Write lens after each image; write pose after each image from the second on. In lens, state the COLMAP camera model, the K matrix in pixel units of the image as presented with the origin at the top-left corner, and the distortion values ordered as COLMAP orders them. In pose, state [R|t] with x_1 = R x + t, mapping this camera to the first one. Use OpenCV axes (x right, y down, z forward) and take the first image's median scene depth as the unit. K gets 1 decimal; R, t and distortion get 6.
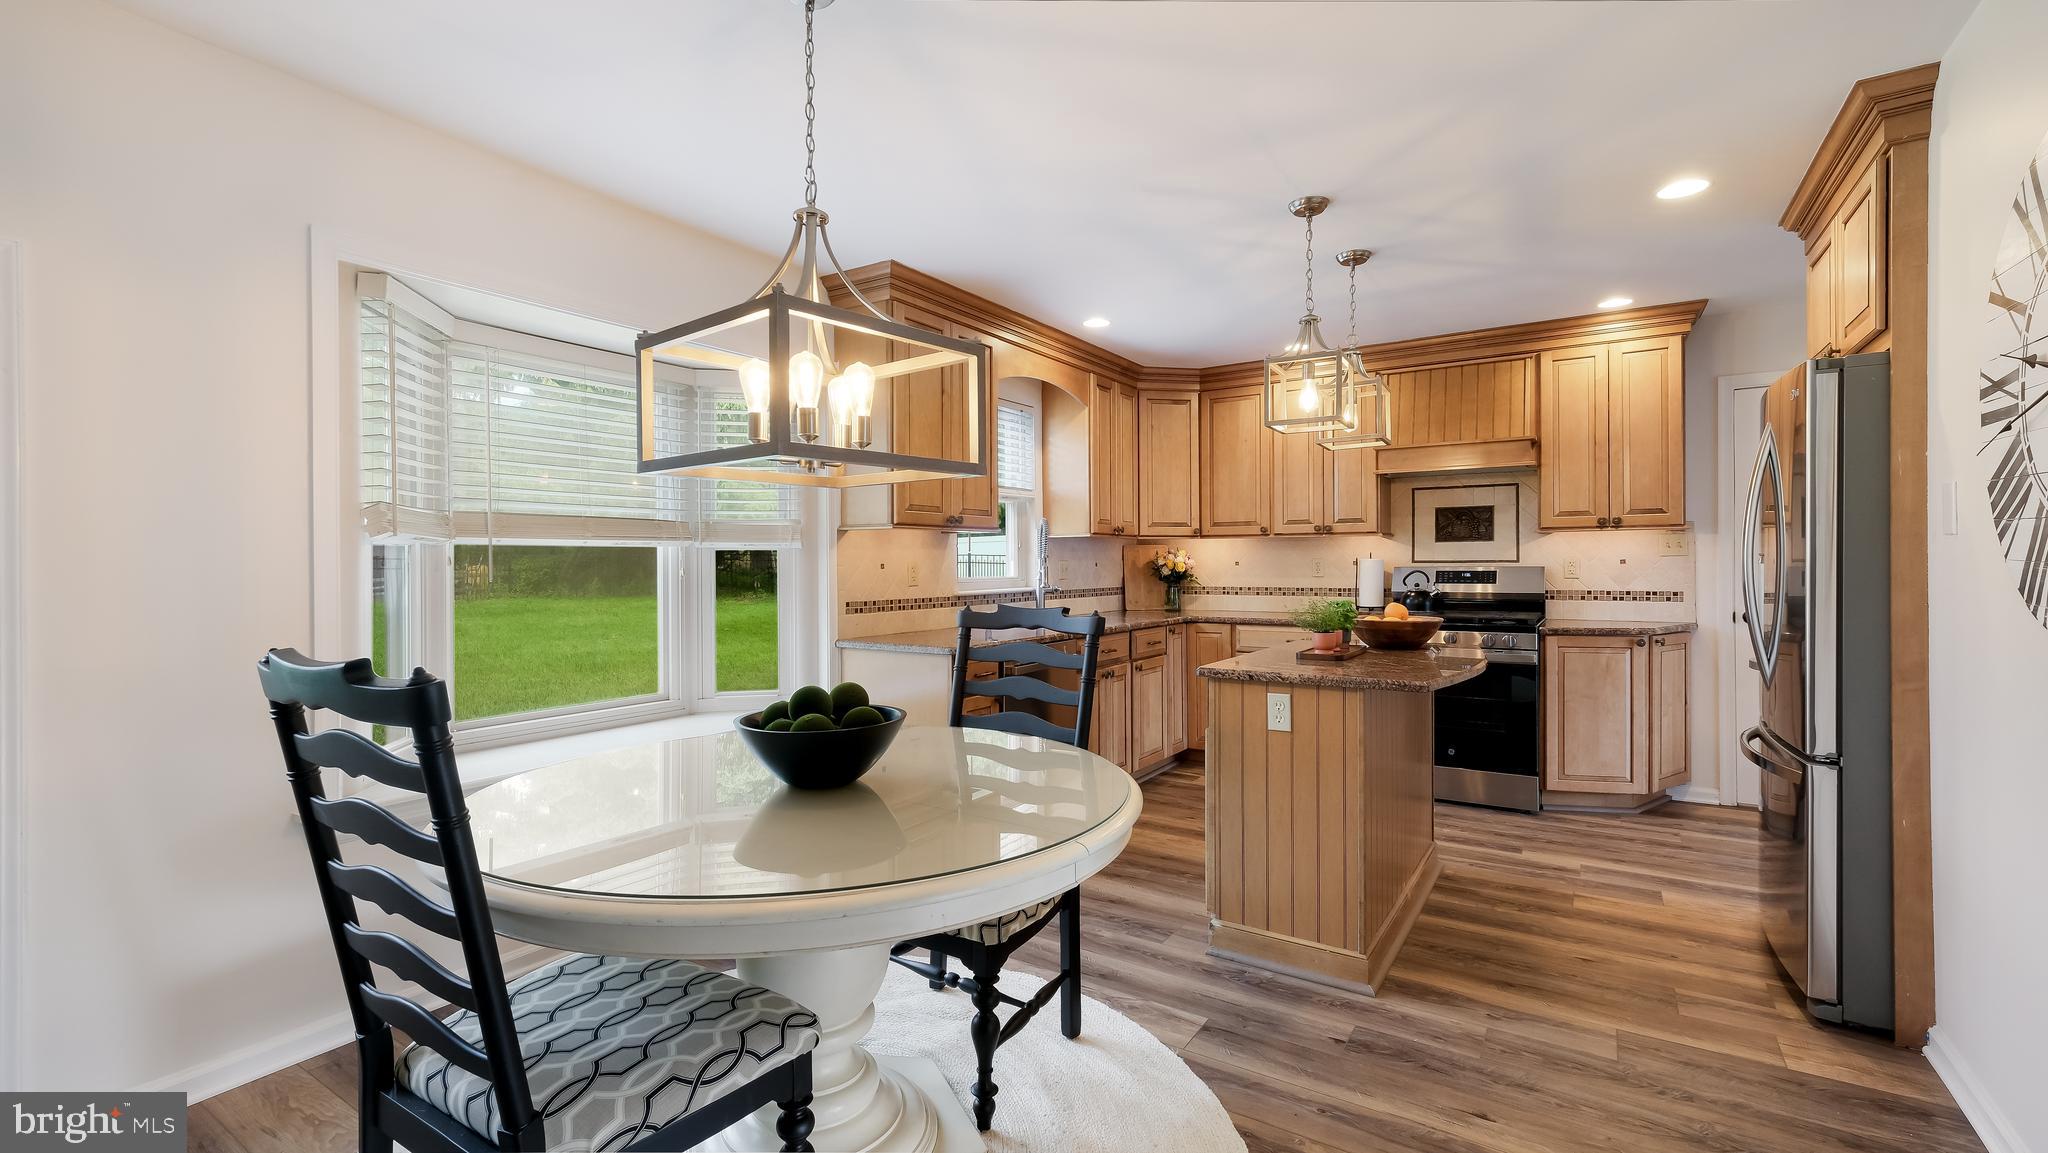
lens RADIAL K [[885.2, 0, 1021.2], [0, 885.2, 547.3], [0, 0, 1]] dist [0.002290, 0.000586]
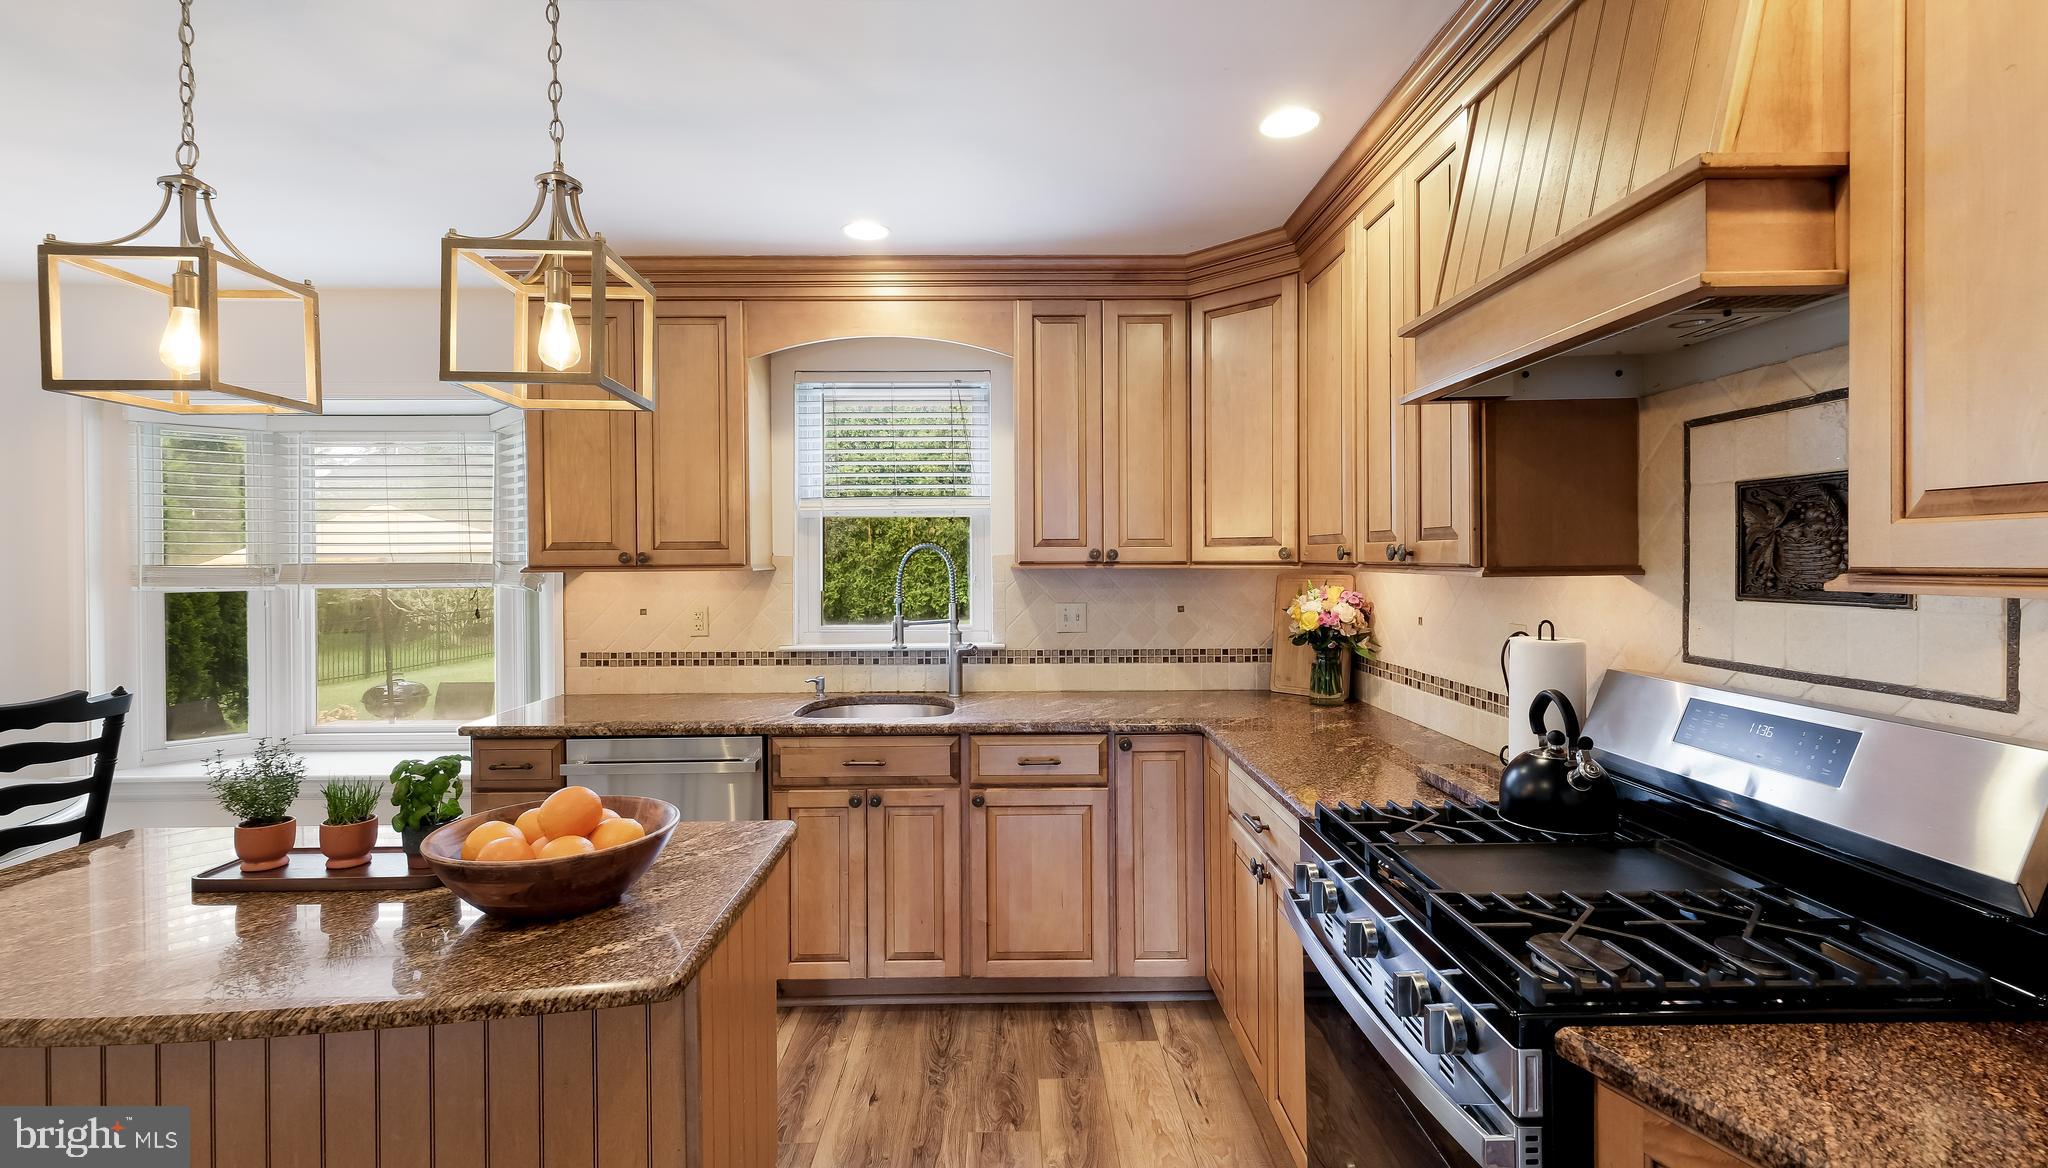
lens RADIAL K [[896.2, 0, 1018.1], [0, 896.2, 565.5], [0, 0, 1]] dist [-0.000928, -0.000062]
pose [[0.560113, 0.008767, -0.828370, 0.580400], [0.016413, 0.999630, 0.021677, -0.027254], [0.828253, -0.025737, 0.559762, 0.641697]]
